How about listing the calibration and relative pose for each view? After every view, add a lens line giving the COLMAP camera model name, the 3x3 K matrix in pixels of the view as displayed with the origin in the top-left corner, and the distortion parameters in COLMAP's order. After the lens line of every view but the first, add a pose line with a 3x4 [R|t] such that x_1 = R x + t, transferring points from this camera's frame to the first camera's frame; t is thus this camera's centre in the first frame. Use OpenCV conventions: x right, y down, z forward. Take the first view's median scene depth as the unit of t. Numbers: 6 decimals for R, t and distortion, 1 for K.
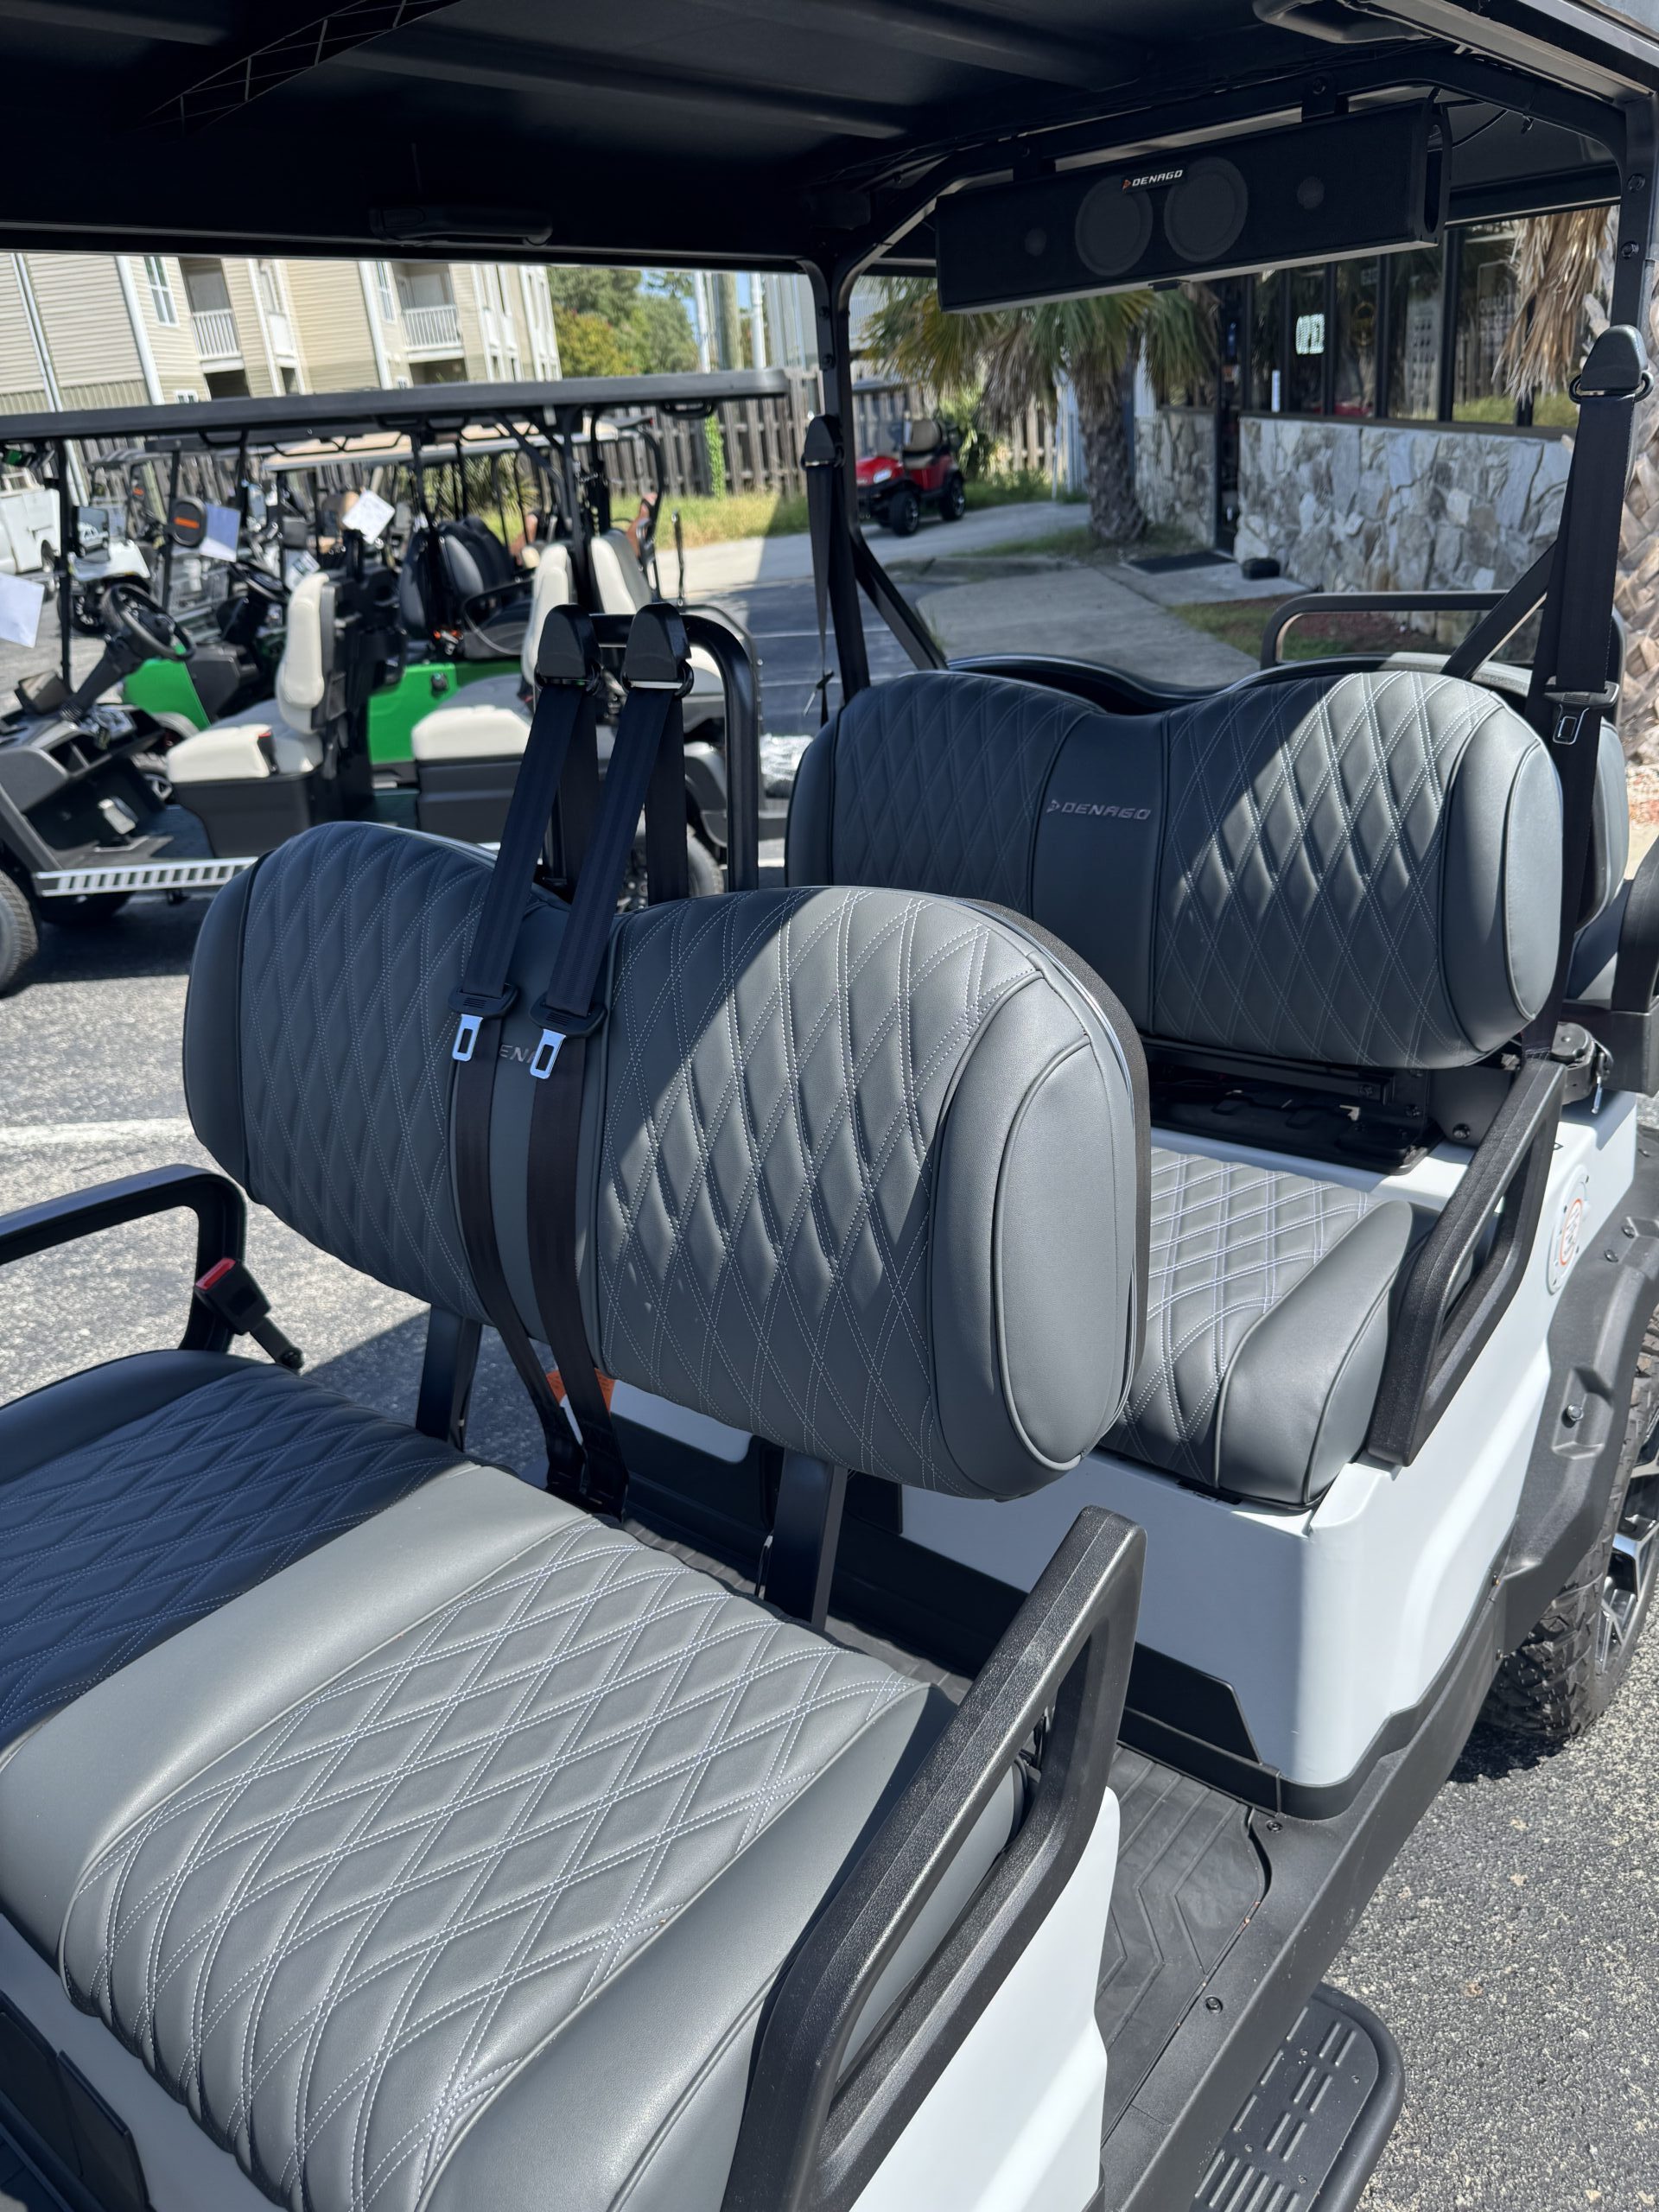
lens RADIAL K [[1574.7, 0, 829.5], [0, 1574.7, 1106.0], [0, 0, 1]] dist [-0.013228, -0.000698]
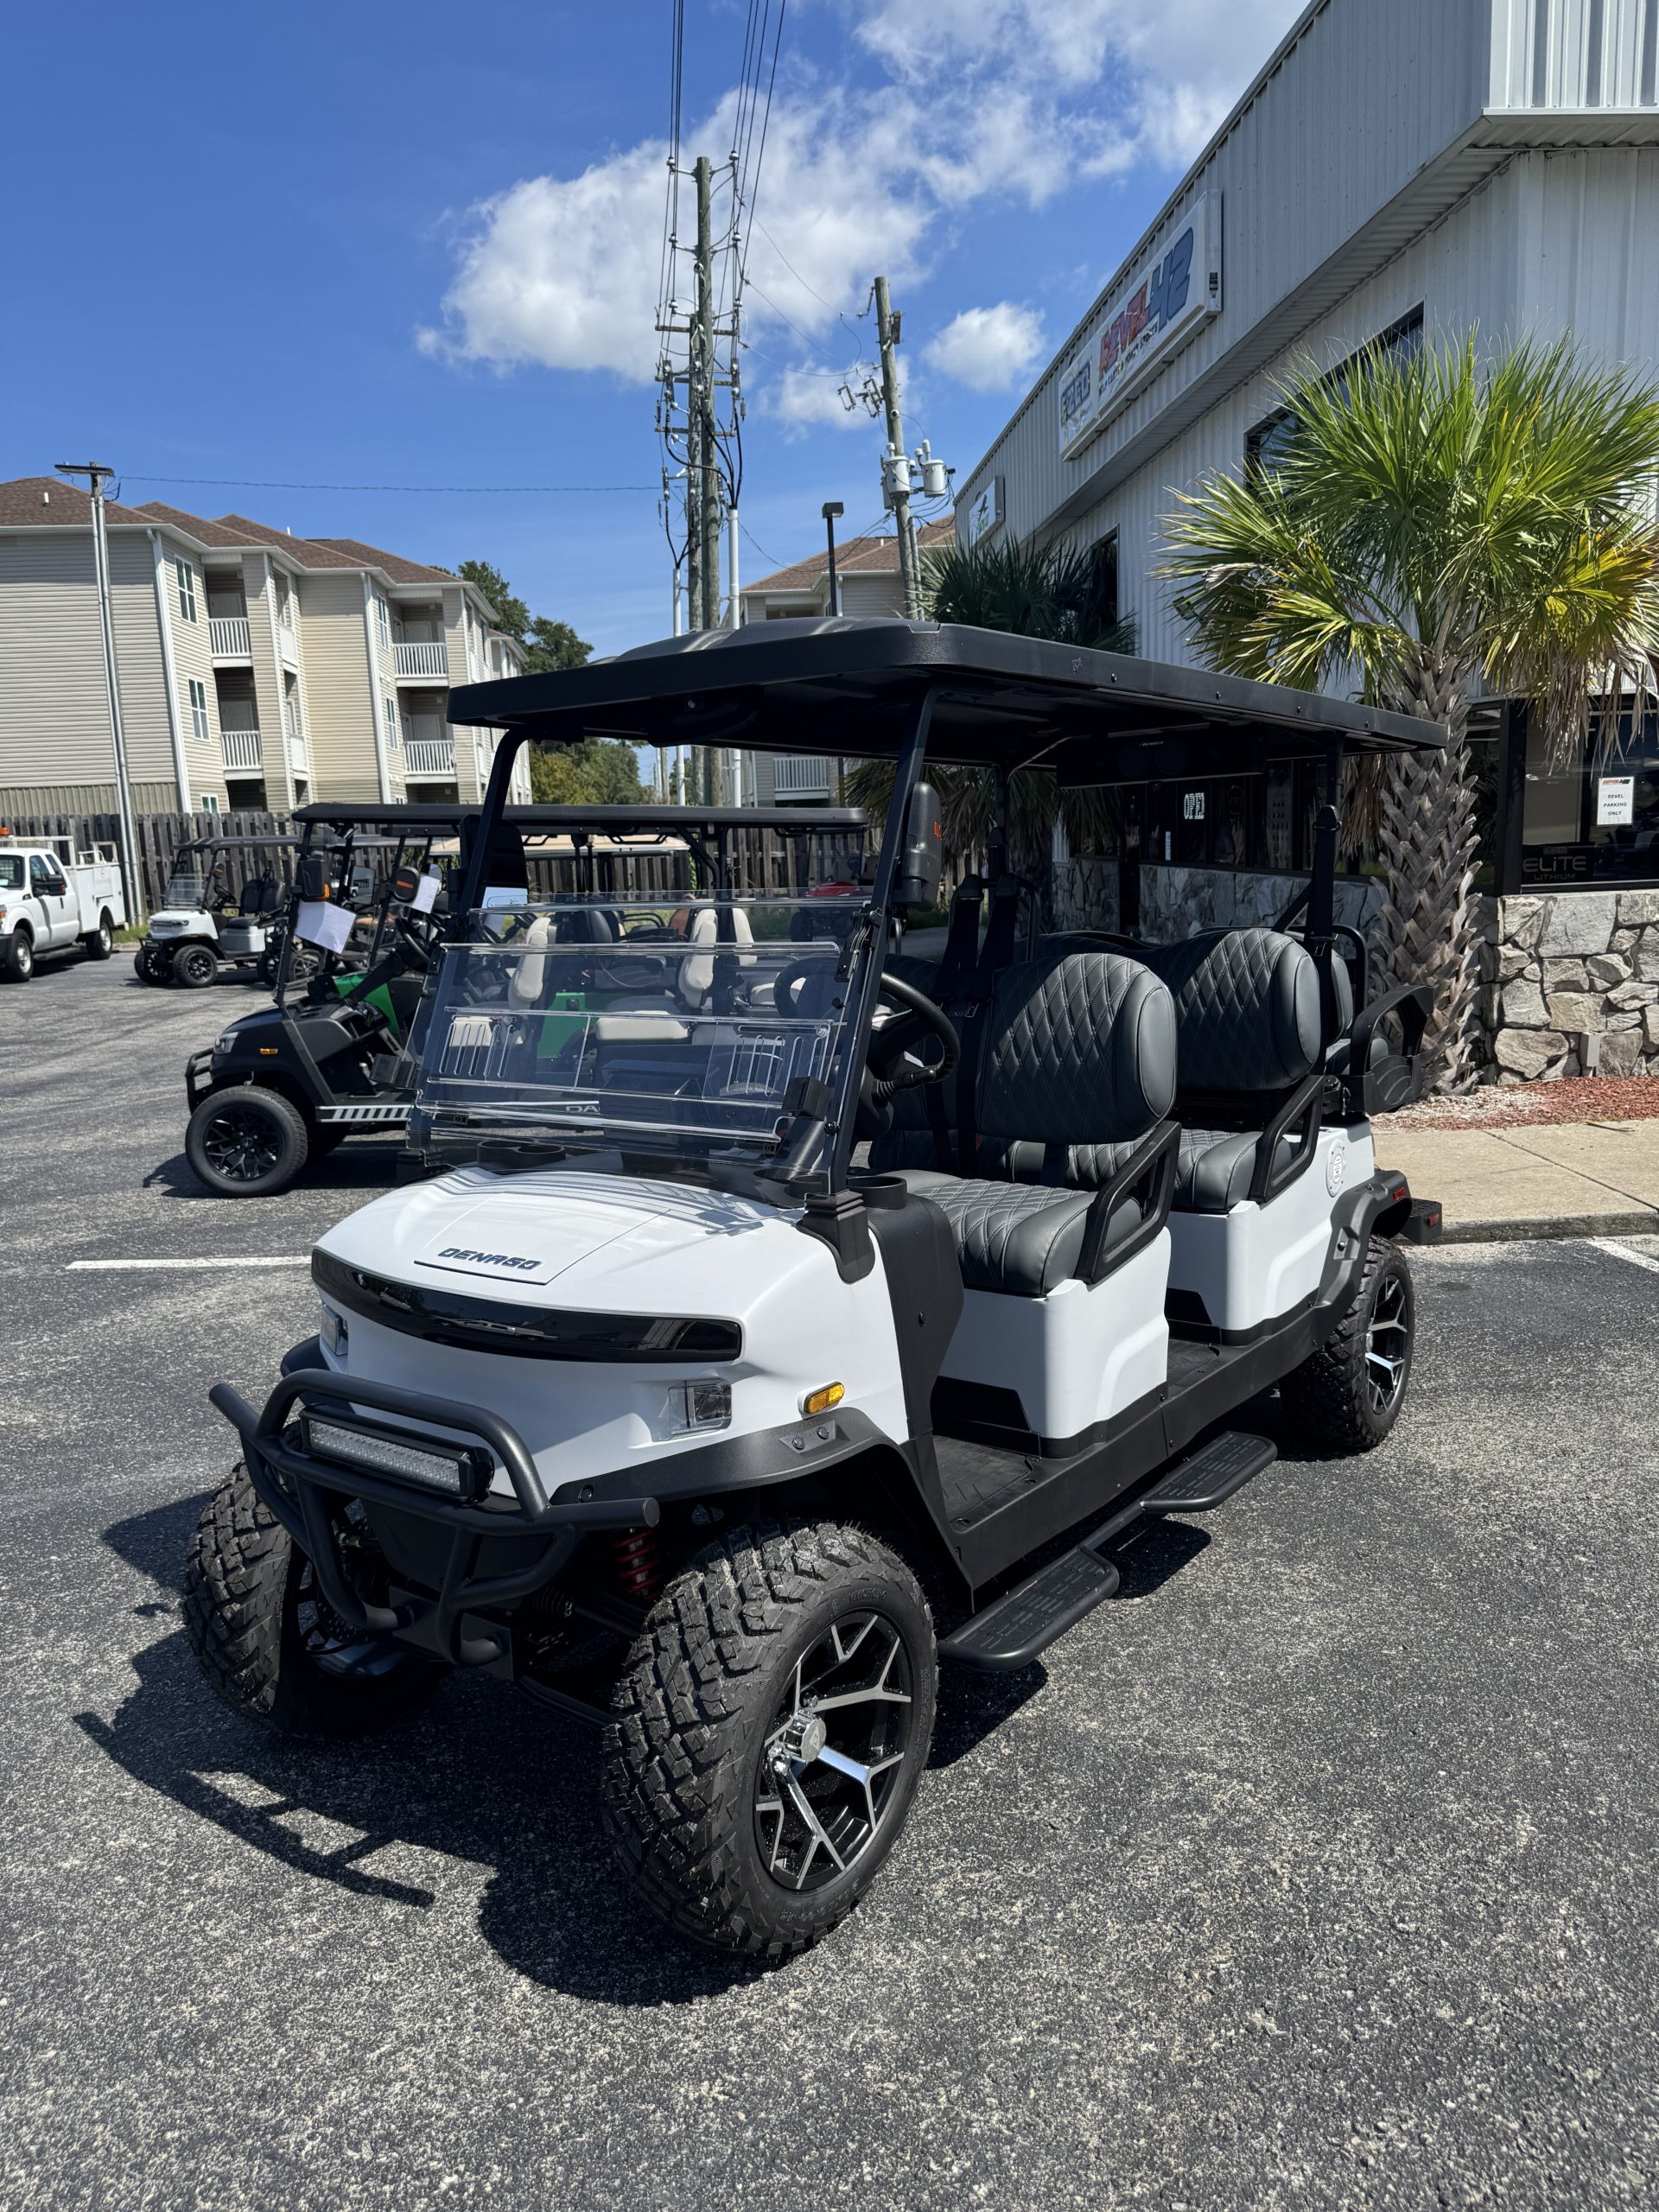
lens RADIAL K [[1590.0, 0, 829.5], [0, 1590.0, 1106.0], [0, 0, 1]] dist [0.086109, -0.133547]
pose [[0.997020, 0.045094, 0.062583, -0.076237], [-0.027554, 0.965996, -0.257084, 0.112104], [-0.072048, 0.254594, 0.964360, -0.223464]]
